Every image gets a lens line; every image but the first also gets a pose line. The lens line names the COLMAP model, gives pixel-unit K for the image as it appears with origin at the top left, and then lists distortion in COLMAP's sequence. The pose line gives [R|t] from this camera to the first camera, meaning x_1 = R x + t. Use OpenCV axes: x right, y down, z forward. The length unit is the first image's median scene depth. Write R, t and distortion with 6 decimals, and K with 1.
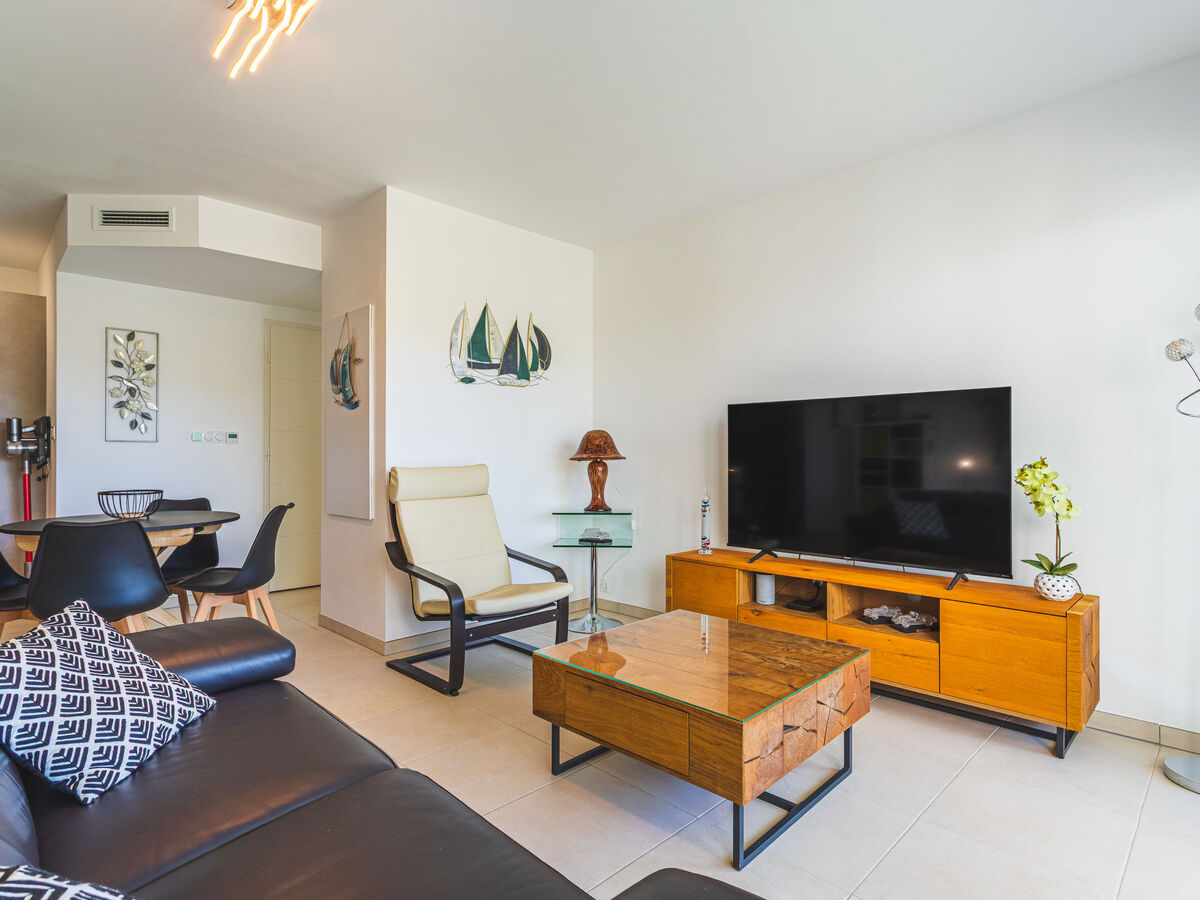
lens RADIAL K [[639.5, 0, 603.6], [0, 639.5, 453.0], [0, 0, 1]] dist [0.002563, 0.002311]
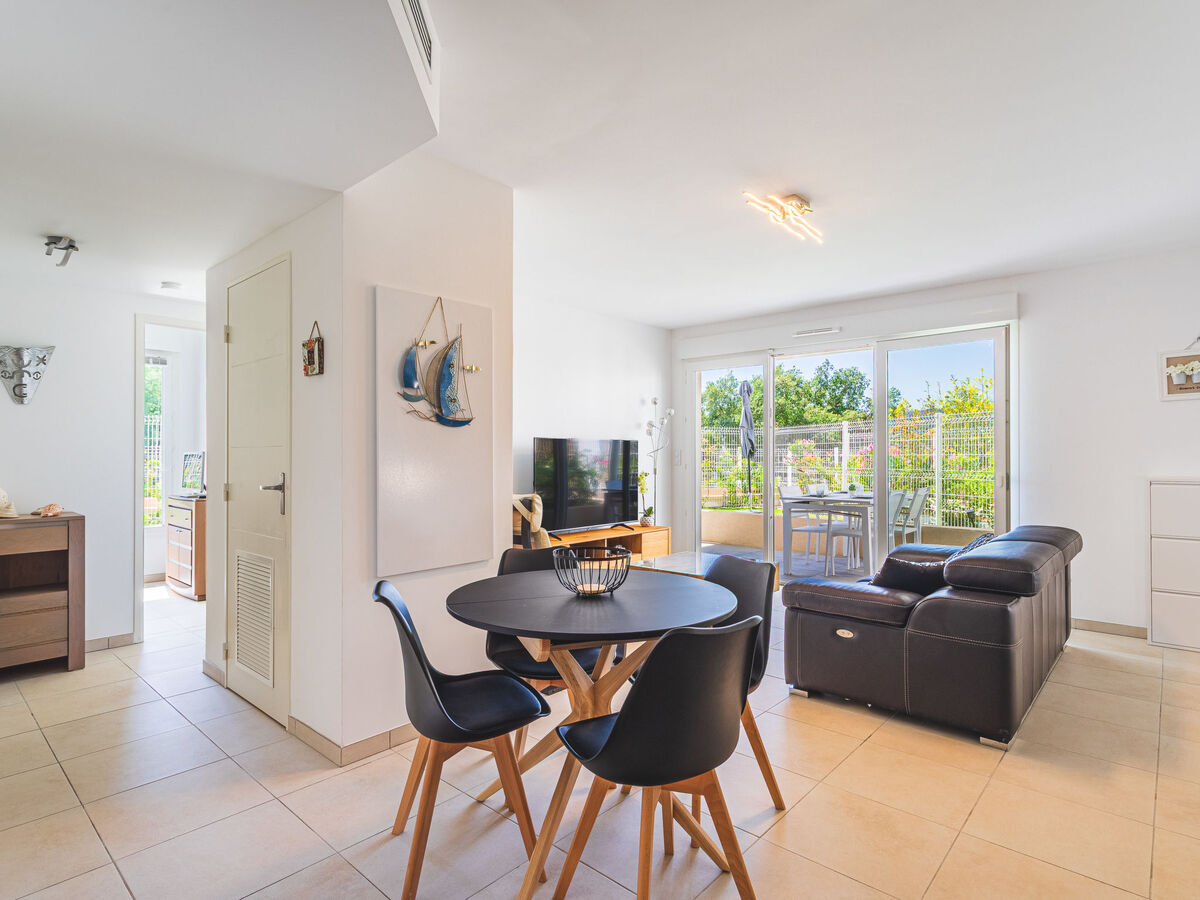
lens RADIAL K [[639.5, 0, 603.6], [0, 639.5, 453.0], [0, 0, 1]] dist [0.002563, 0.002311]
pose [[-0.053870, 0.002181, 0.998546, -1.148564], [-0.003164, 0.999992, -0.002355, -0.034282], [-0.998543, -0.003286, -0.053863, 0.835236]]
